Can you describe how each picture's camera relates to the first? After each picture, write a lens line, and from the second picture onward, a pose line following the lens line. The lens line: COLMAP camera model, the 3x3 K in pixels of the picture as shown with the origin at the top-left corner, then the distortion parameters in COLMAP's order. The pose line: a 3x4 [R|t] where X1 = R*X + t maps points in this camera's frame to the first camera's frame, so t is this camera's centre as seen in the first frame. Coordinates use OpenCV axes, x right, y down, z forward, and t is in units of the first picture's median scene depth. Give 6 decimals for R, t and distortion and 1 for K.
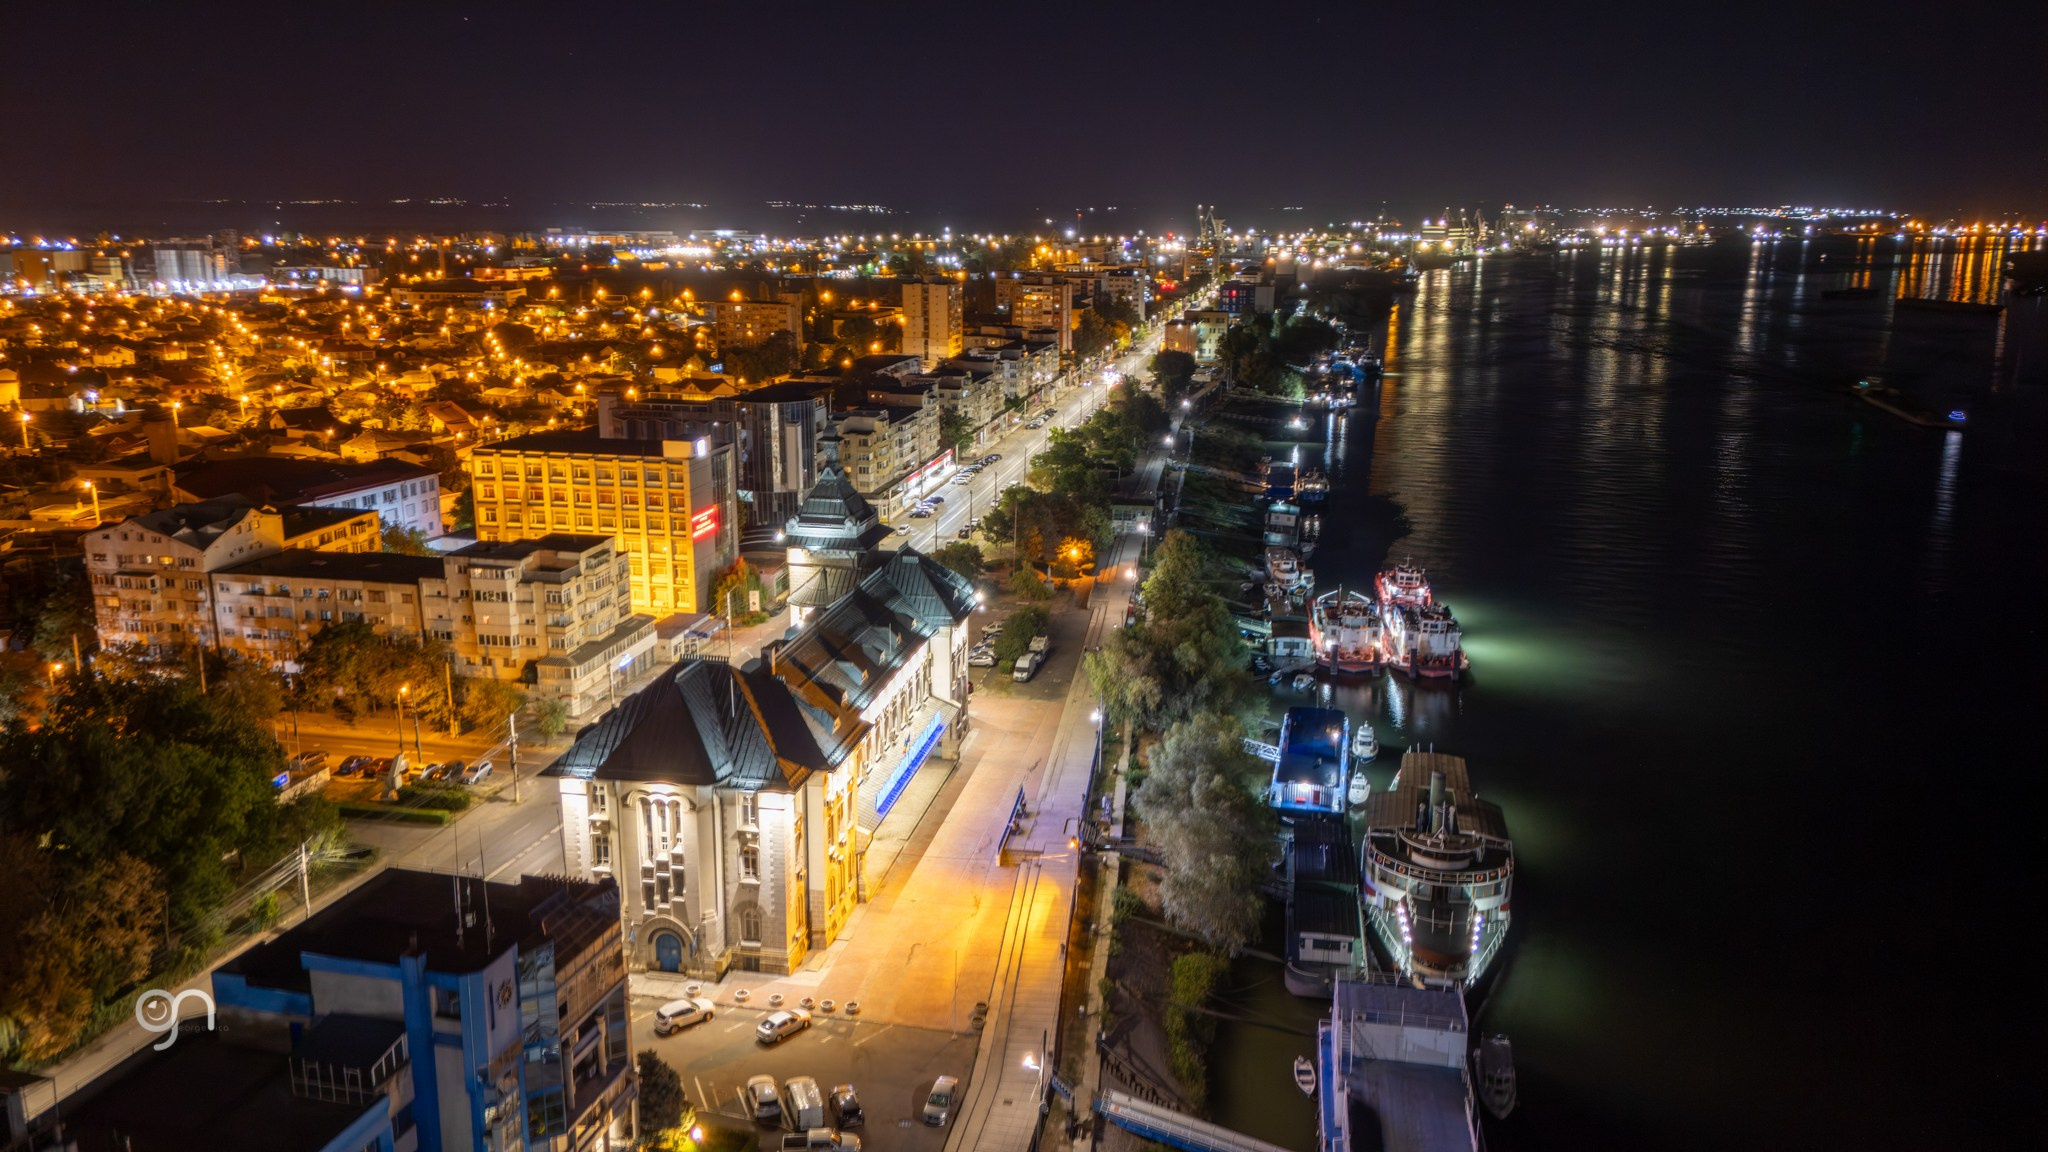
lens RADIAL K [[1480.4, 0, 1029.4], [0, 1480.4, 581.7], [0, 0, 1]] dist [0.055477, -0.030885]
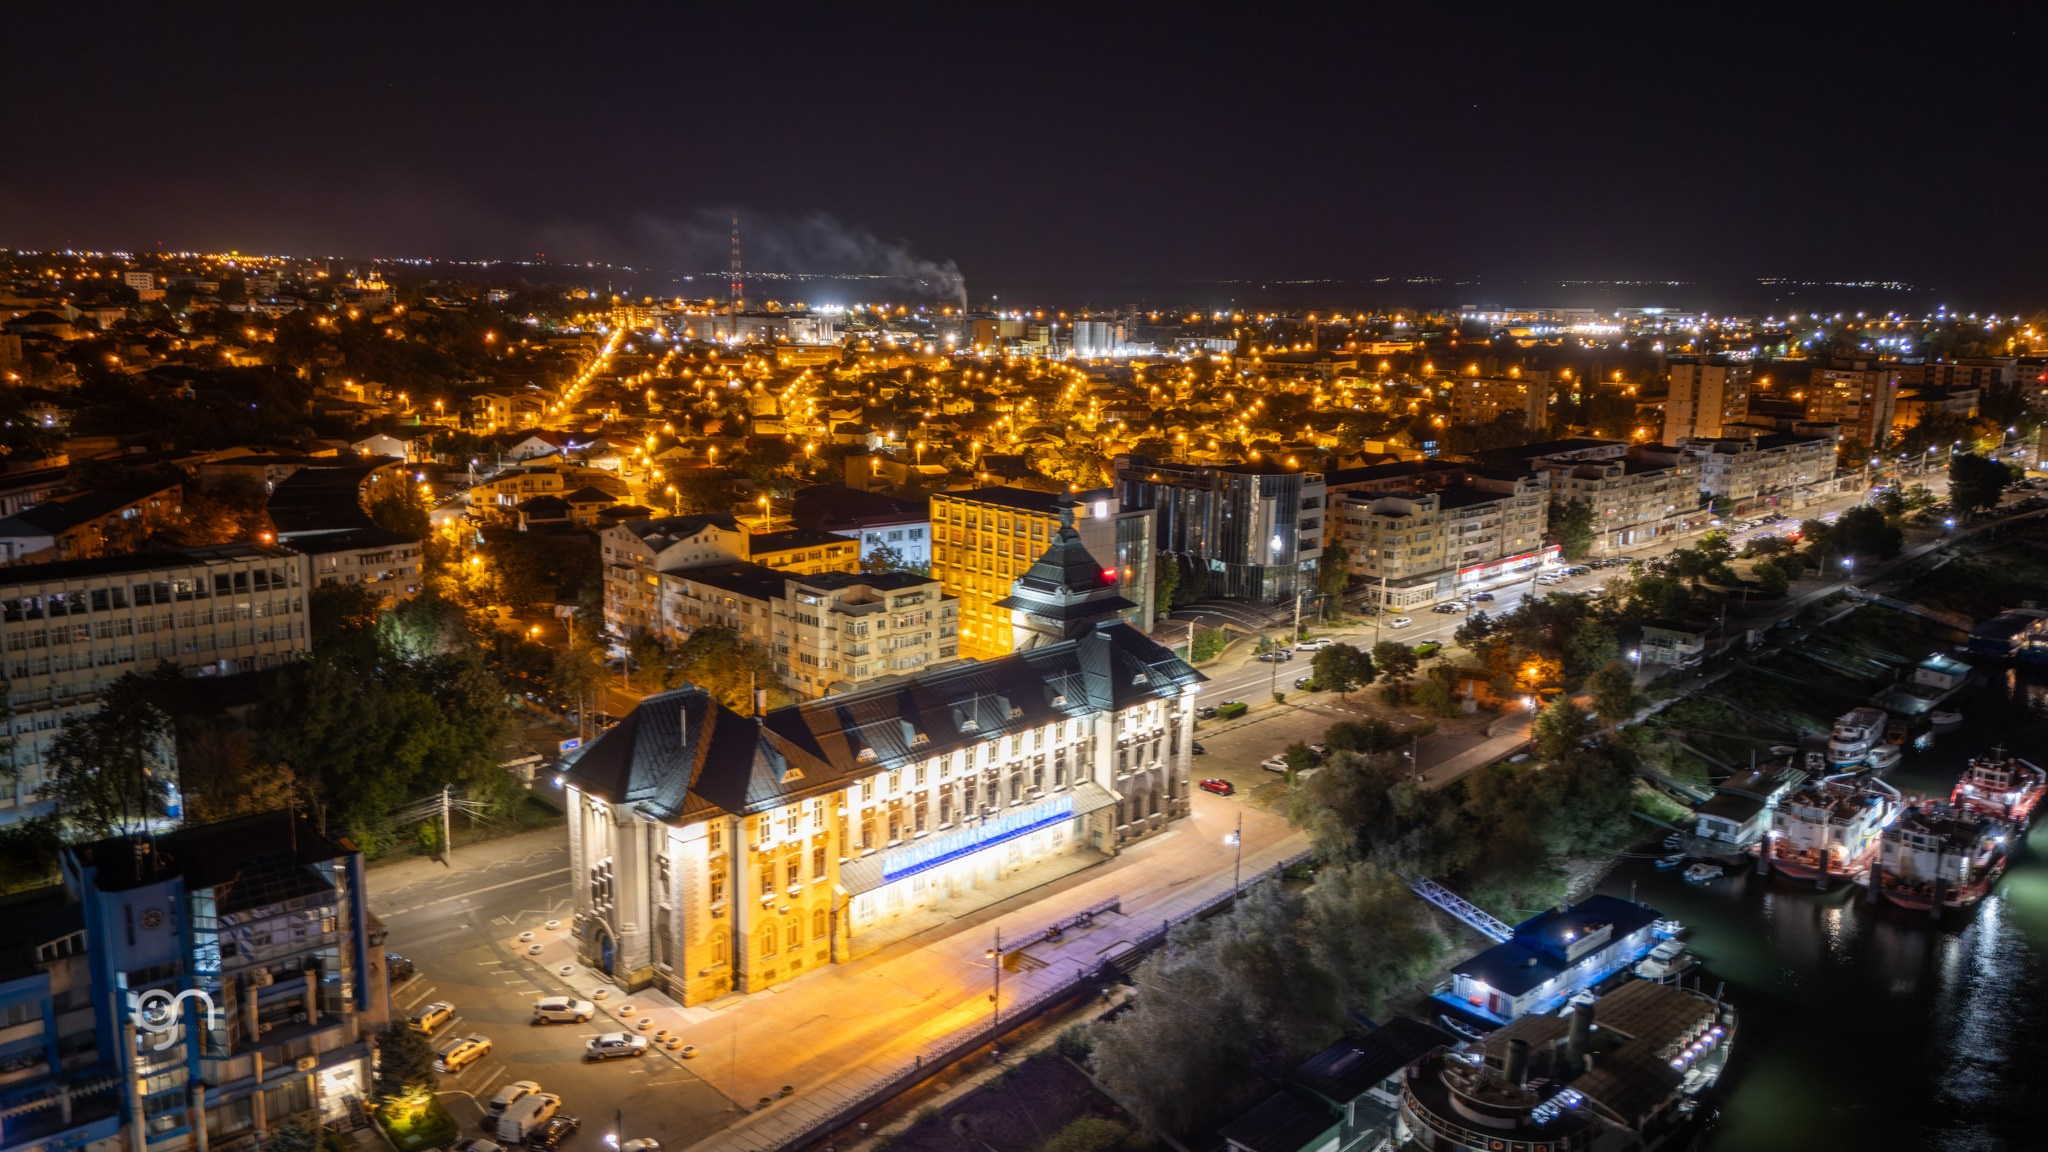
lens RADIAL K [[1480.4, 0, 1023.5], [0, 1480.4, 570.7], [0, 0, 1]] dist [0.055477, -0.030885]
pose [[0.823051, 0.111962, -0.556822, 0.358174], [-0.143311, 0.989594, -0.012849, -0.033004], [0.549590, 0.090374, 0.830532, 0.157727]]
